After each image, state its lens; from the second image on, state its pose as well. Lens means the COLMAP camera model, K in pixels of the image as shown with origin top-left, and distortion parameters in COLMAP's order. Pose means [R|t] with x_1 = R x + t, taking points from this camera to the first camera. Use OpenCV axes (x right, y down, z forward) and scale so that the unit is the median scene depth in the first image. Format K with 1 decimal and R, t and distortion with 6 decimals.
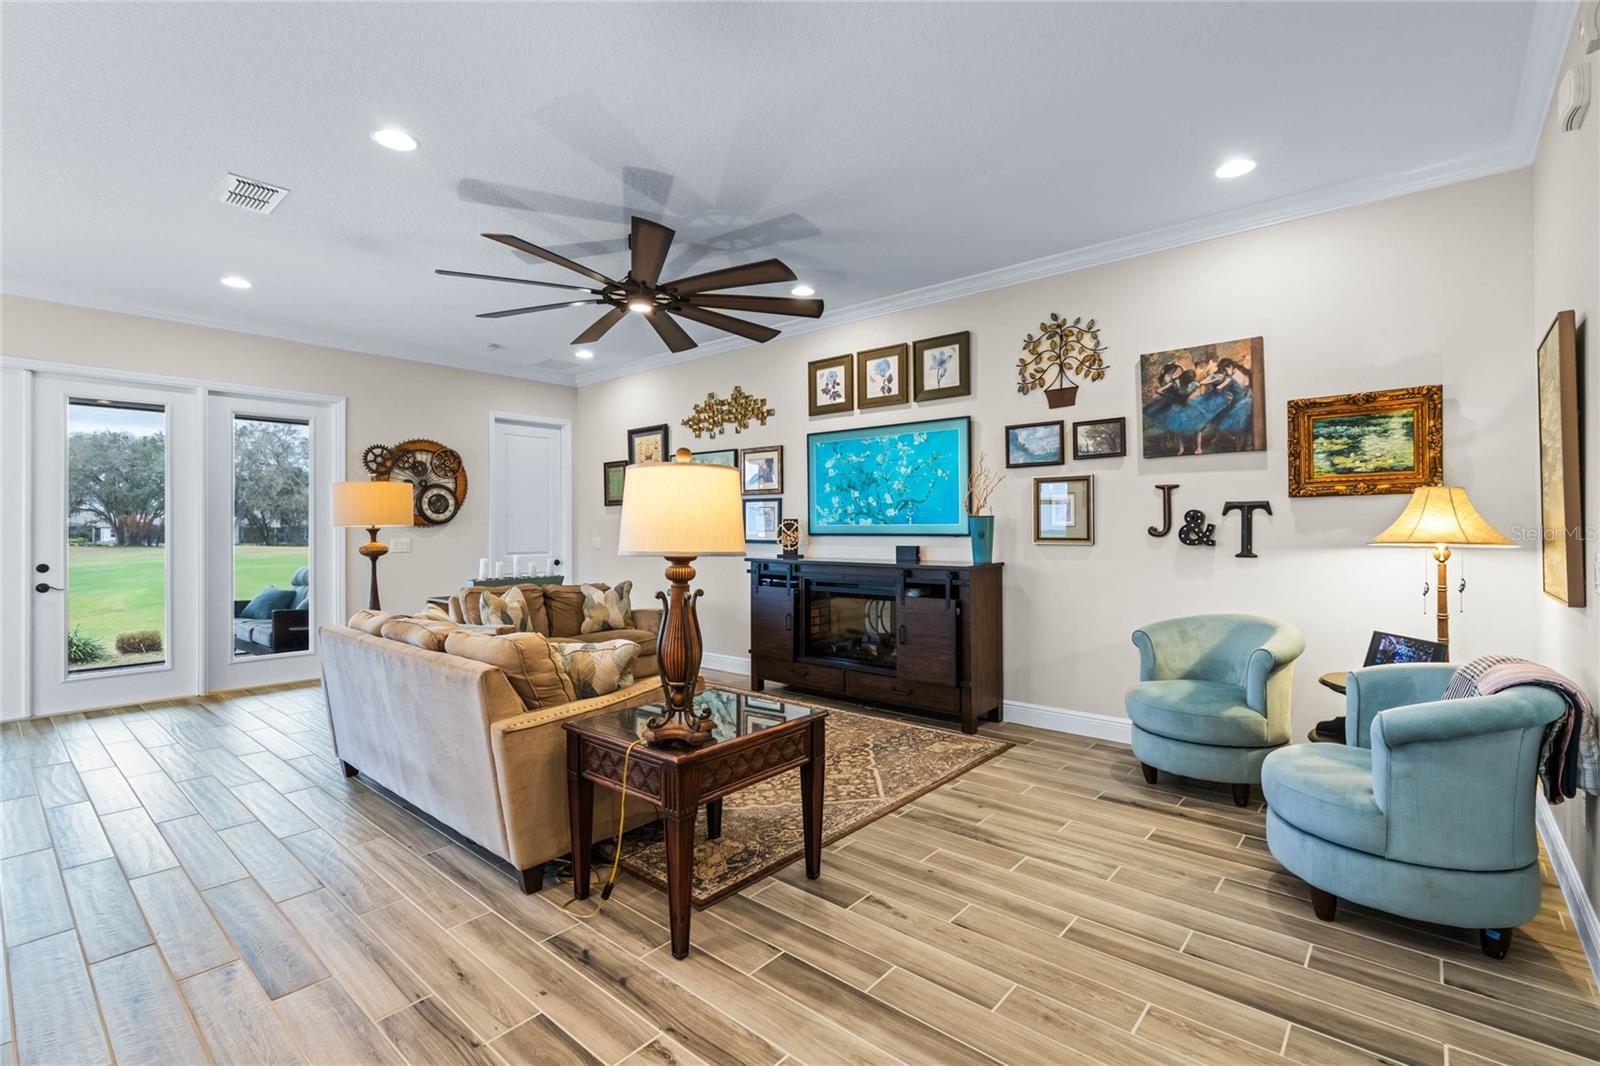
lens RADIAL K [[724.5, 0, 798.9], [0, 724.5, 525.5], [0, 0, 1]] dist [-0.011230, 0.000660]
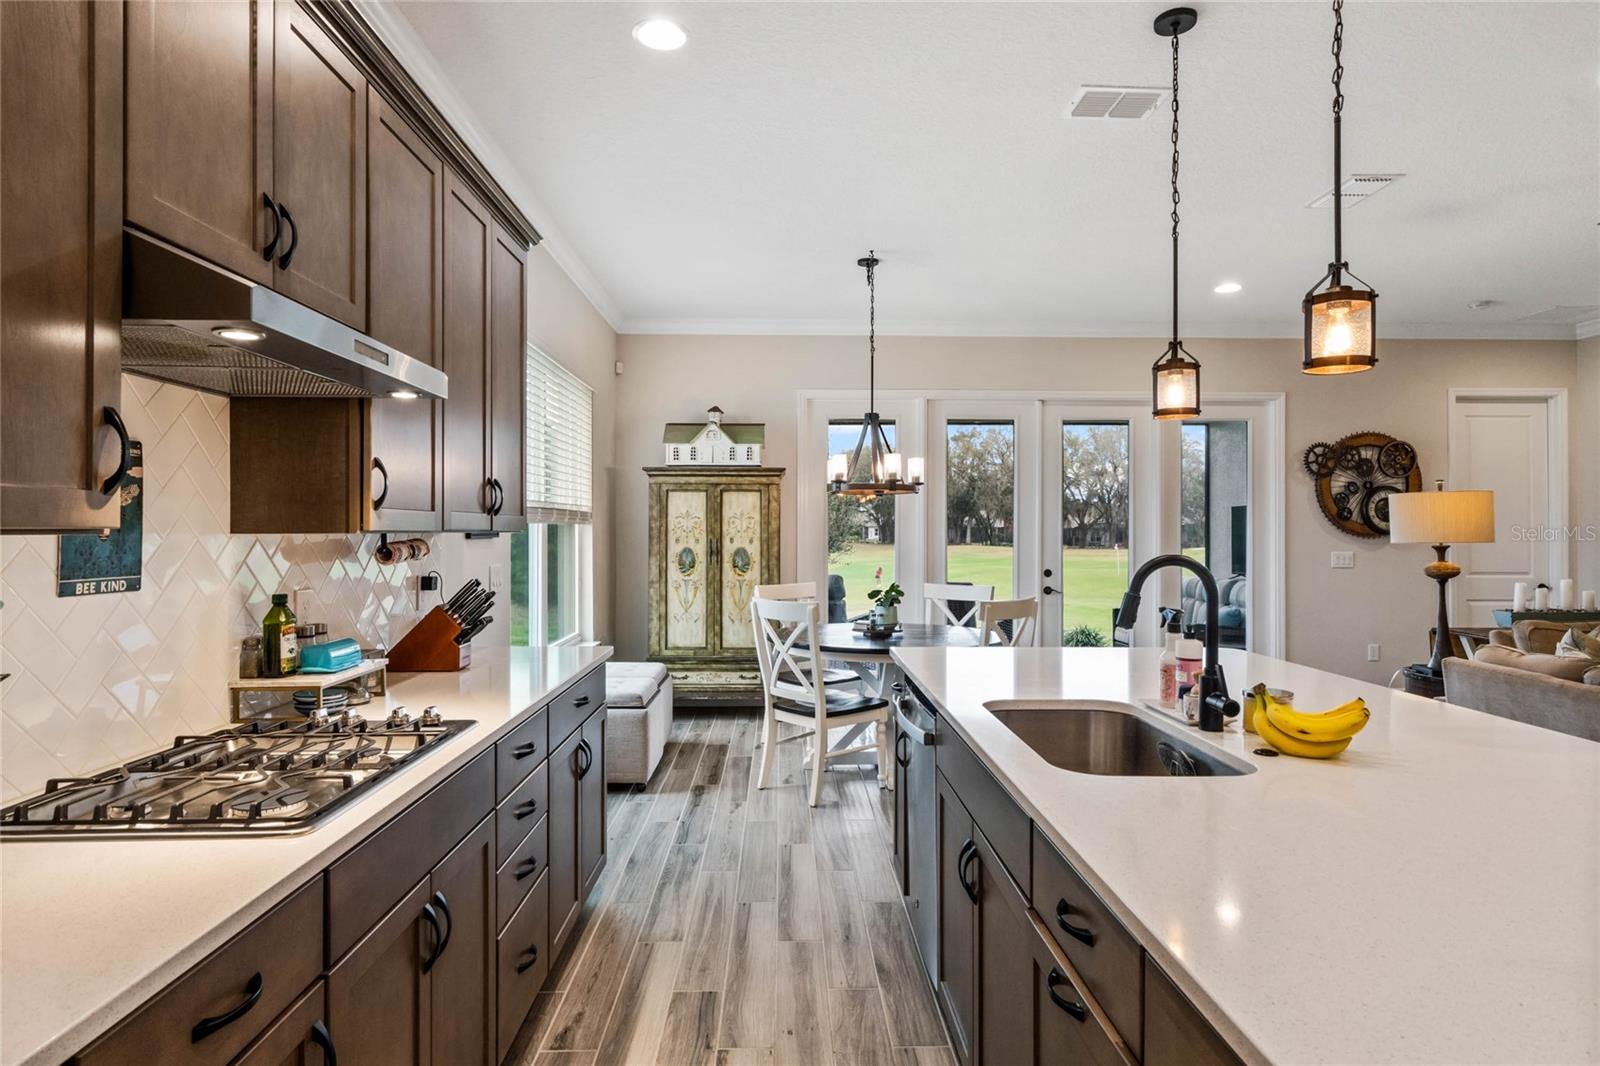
lens RADIAL K [[879.3, 0, 796.9], [0, 879.3, 523.7], [0, 0, 1]] dist [0.005337, 0.000802]
pose [[0.667358, 0.000824, -0.744737, -0.270200], [-0.002098, 0.999998, -0.000774, -0.016161], [0.744734, 0.002079, 0.667358, -0.216339]]
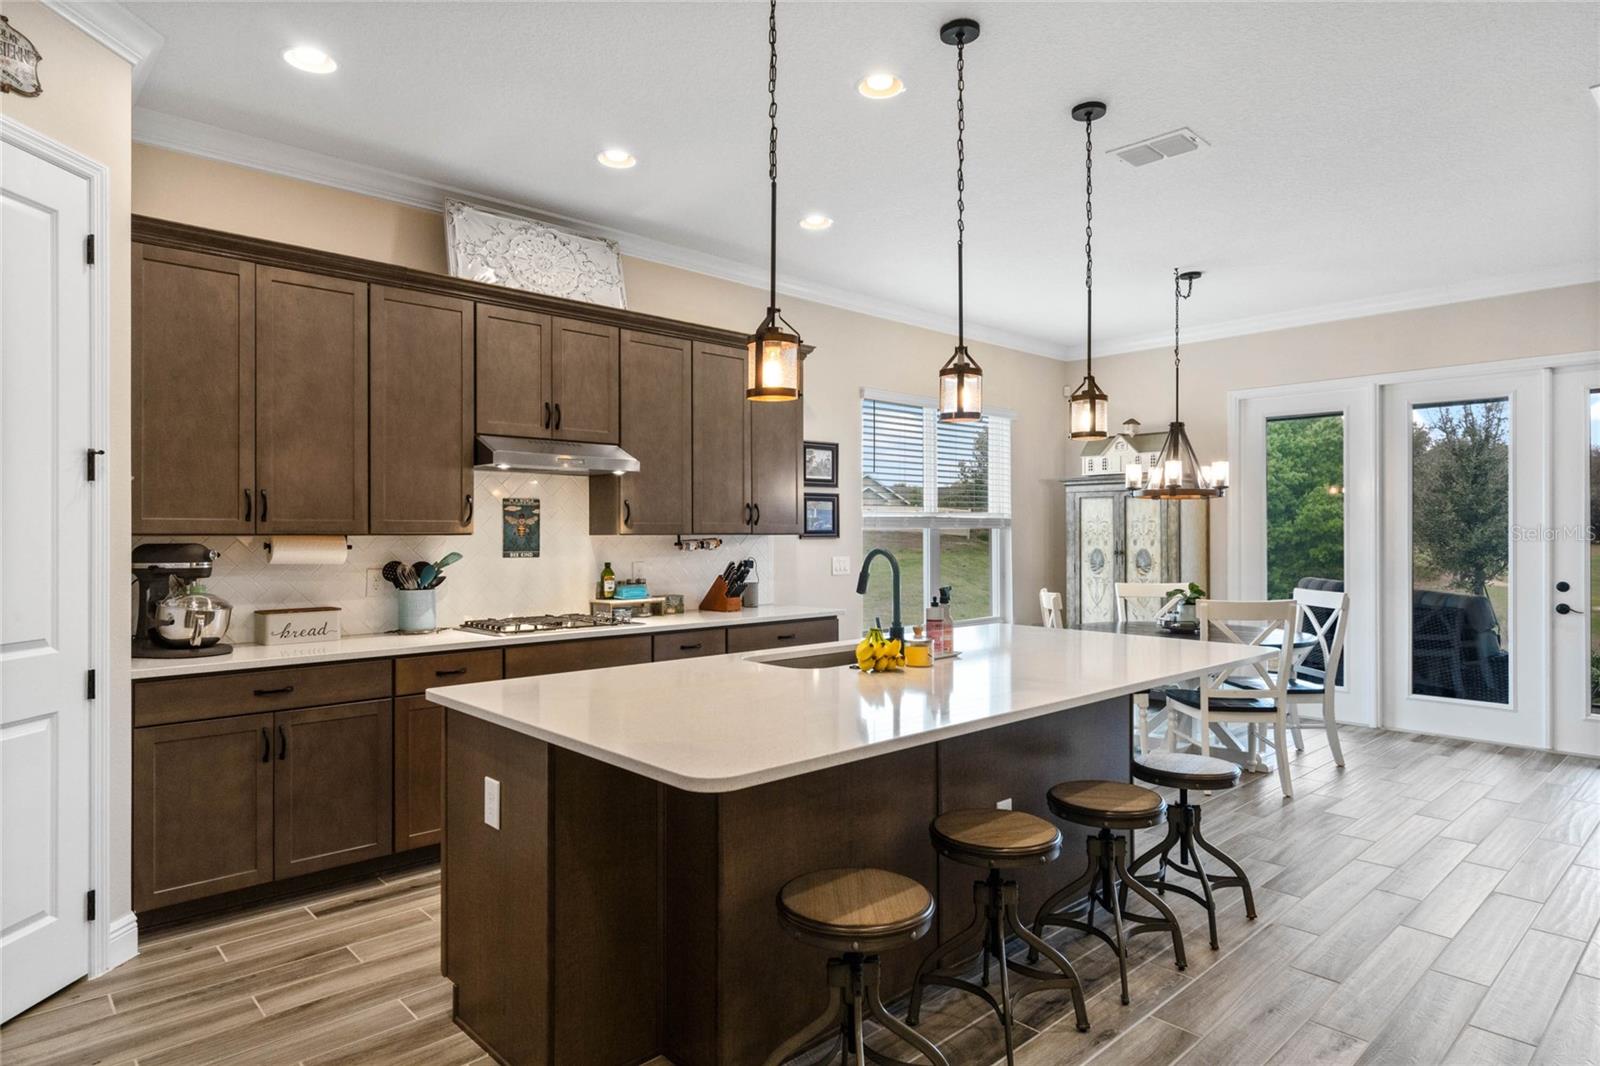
lens RADIAL K [[915.8, 0, 800.0], [0, 915.8, 533.0], [0, 0, 1]] dist [0.006768, 0.001938]
pose [[-0.108458, 0.004753, -0.994090, 0.182637], [0.005423, 0.999977, 0.004190, -0.016557], [0.994086, -0.004937, -0.108481, 0.176672]]
